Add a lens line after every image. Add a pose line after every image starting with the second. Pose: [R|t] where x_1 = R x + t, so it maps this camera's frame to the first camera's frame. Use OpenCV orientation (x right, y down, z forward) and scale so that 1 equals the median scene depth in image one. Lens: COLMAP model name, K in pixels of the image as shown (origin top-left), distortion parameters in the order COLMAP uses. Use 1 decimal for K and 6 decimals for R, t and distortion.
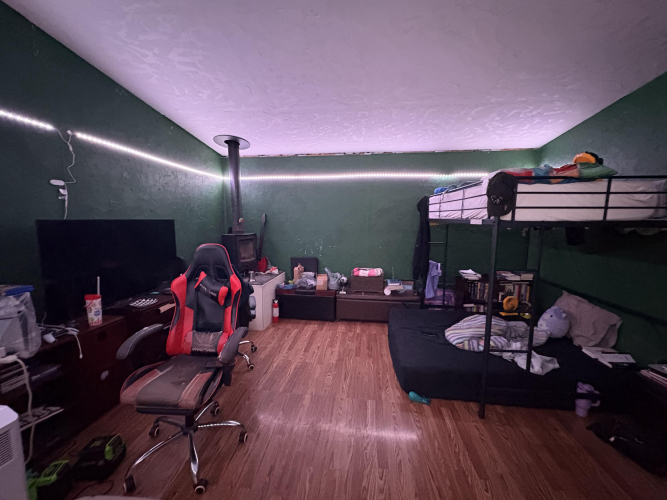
lens RADIAL K [[263.4, 0, 334.9], [0, 263.4, 250.4], [0, 0, 1]] dist [-0.001608, 0.000294]
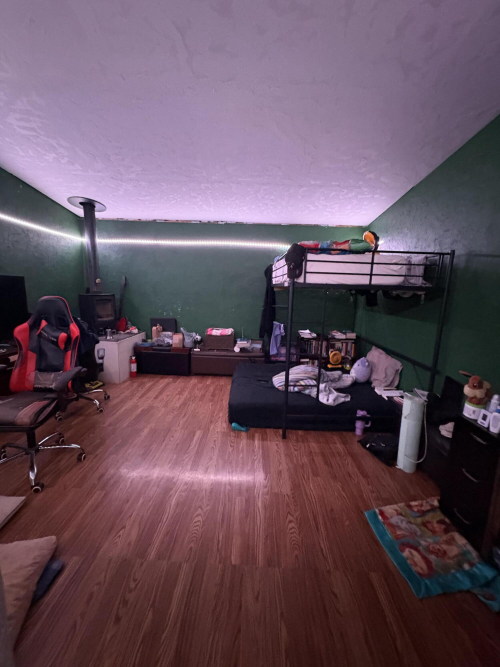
lens RADIAL K [[263.4, 0, 251.4], [0, 263.4, 334.3], [0, 0, 1]] dist [-0.001608, 0.000294]
pose [[0.993752, 0.007783, 0.111337, 0.190647], [-0.013526, 0.998611, 0.050920, 0.050808], [-0.110786, -0.052107, 0.992477, -0.169066]]
